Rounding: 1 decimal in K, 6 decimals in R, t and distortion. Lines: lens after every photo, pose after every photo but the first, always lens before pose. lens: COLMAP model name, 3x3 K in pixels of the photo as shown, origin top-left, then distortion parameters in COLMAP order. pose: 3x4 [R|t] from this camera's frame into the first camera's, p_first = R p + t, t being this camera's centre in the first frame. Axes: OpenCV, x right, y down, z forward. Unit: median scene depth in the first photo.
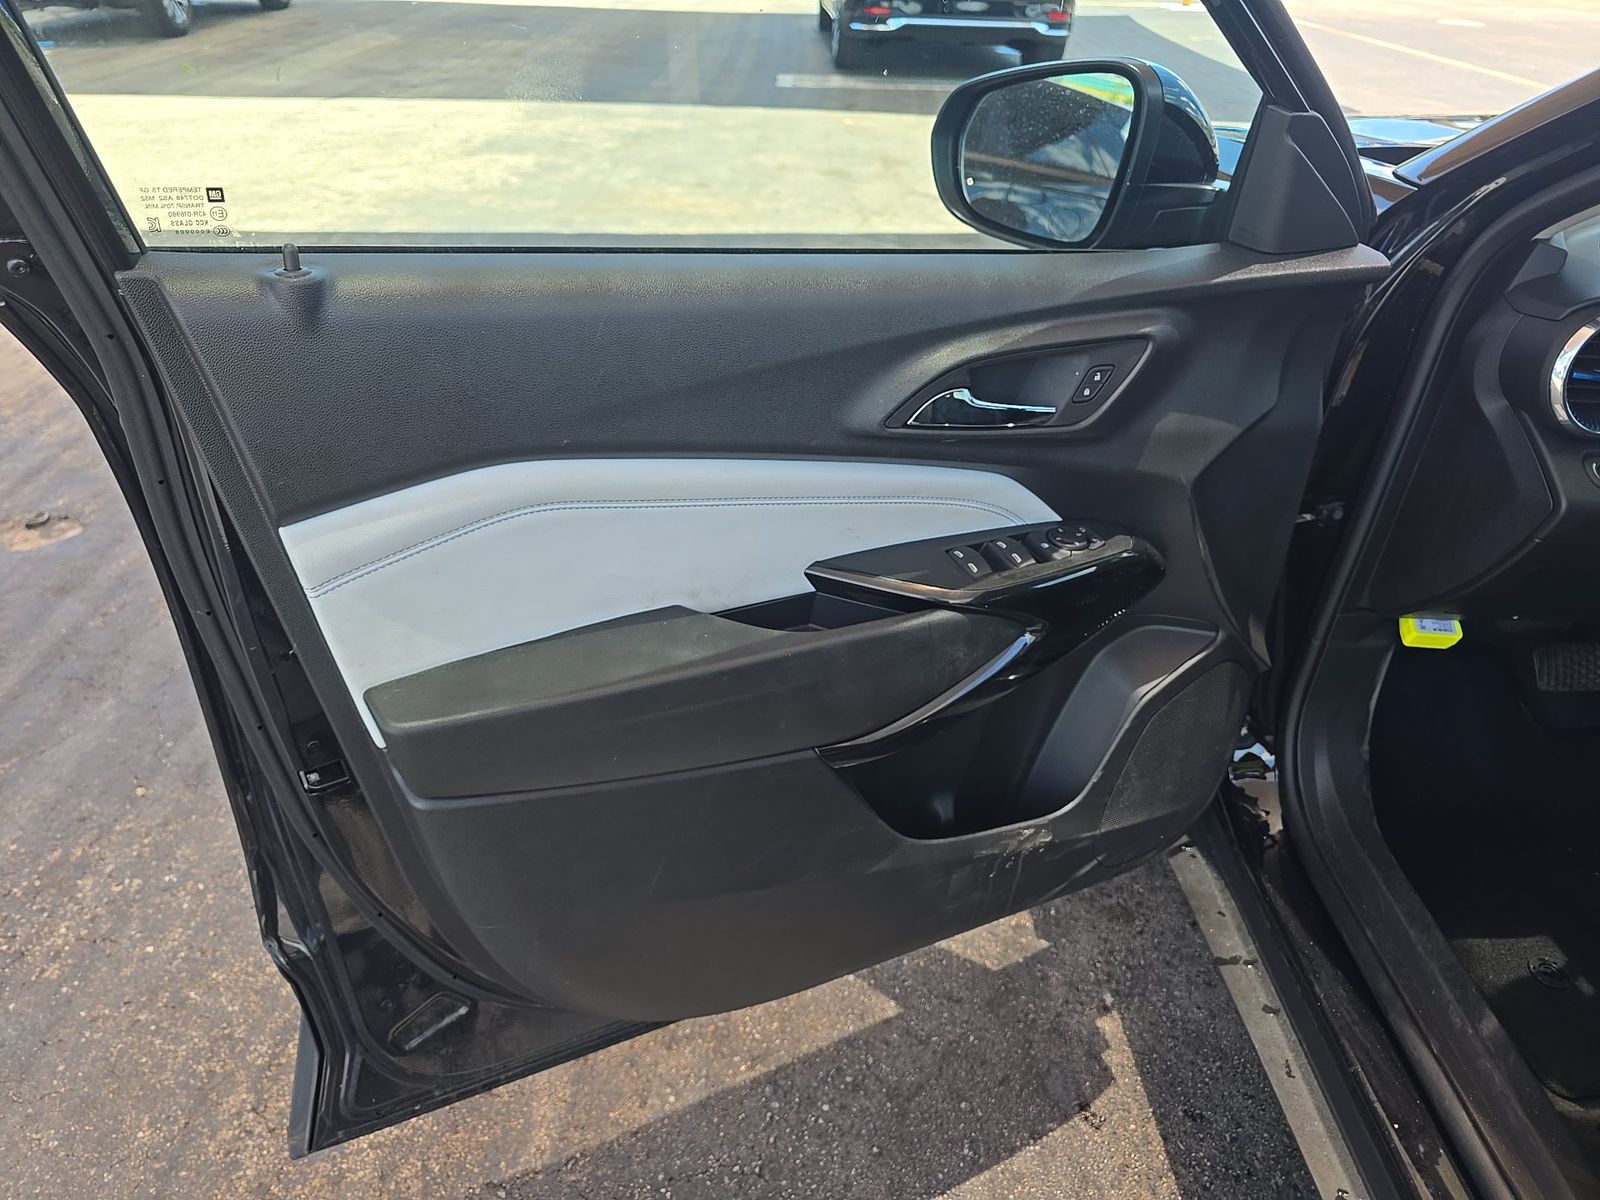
lens RADIAL K [[1084.2, 0, 799.9], [0, 1084.2, 606.1], [0, 0, 1]] dist [0.026113, -0.032905]
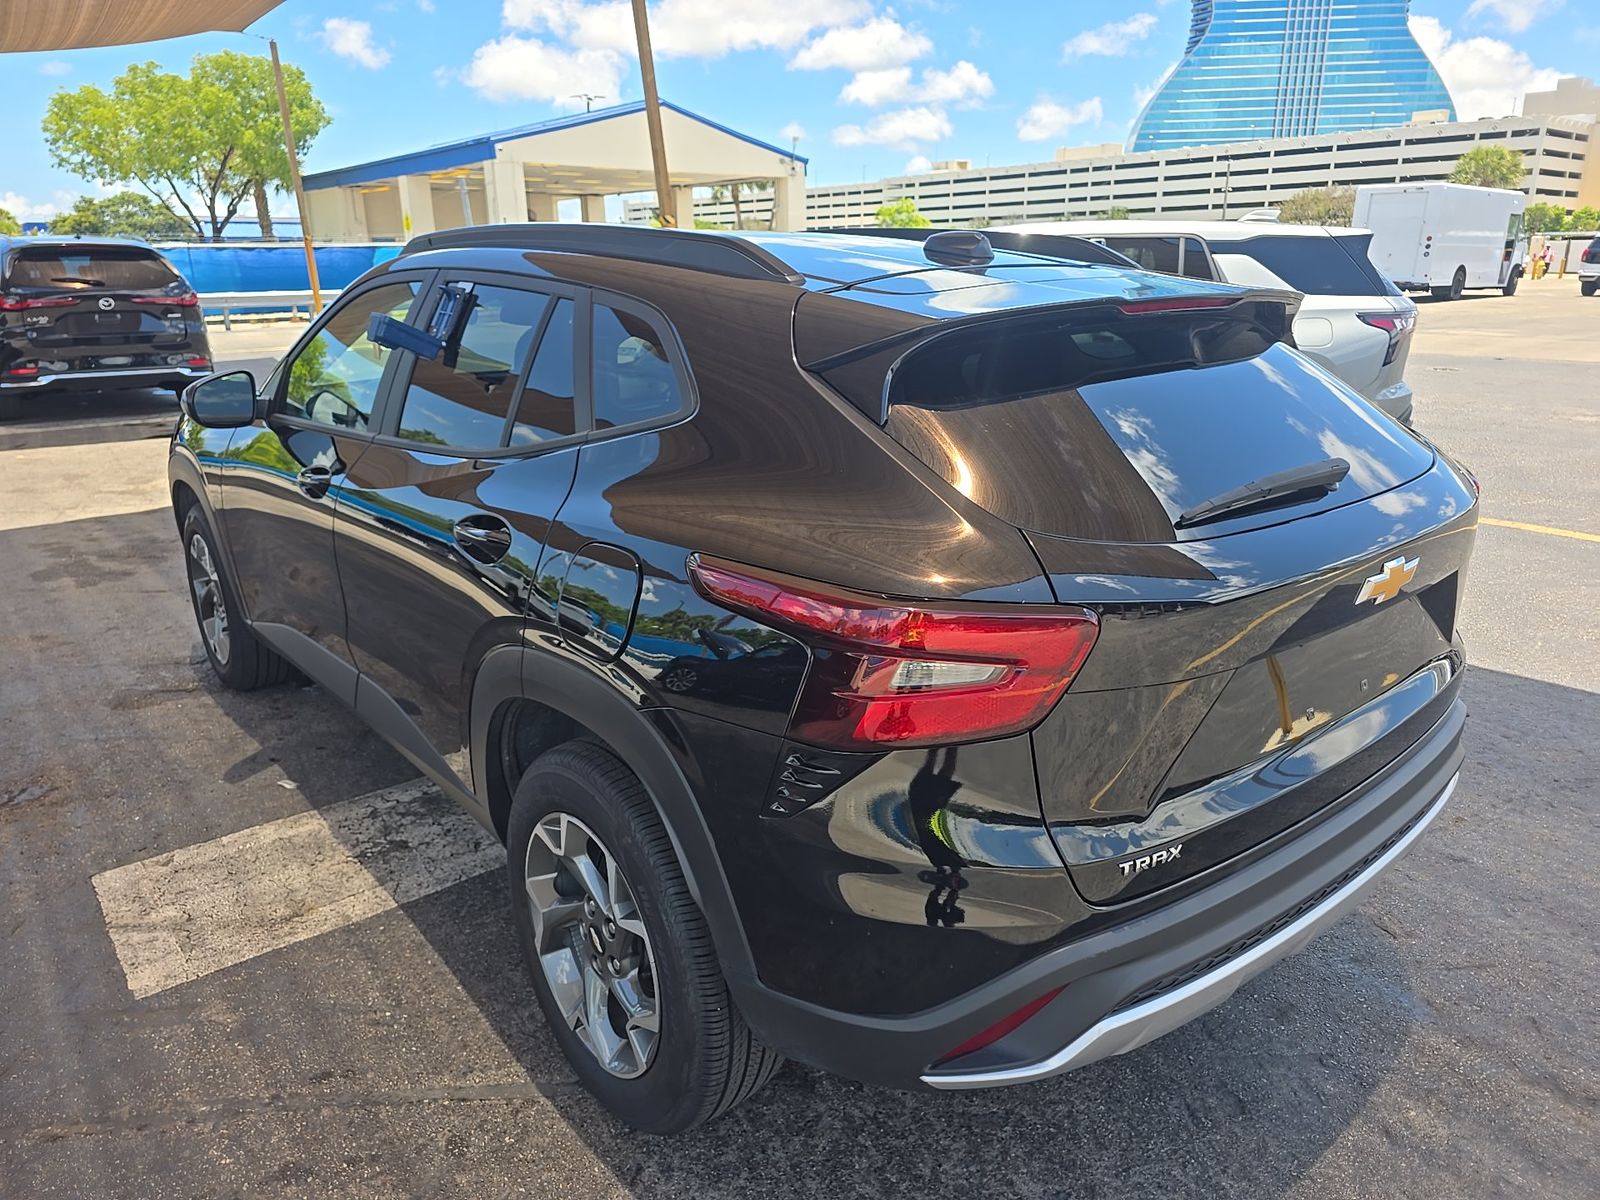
lens RADIAL K [[1084.2, 0, 800.1], [0, 1084.2, 600.2], [0, 0, 1]] dist [0.026113, -0.032905]
pose [[0.775069, -0.216241, 0.593724, -0.178026], [0.365308, 0.920023, -0.141803, 0.873345], [-0.515576, 0.326799, 0.792076, -1.607288]]
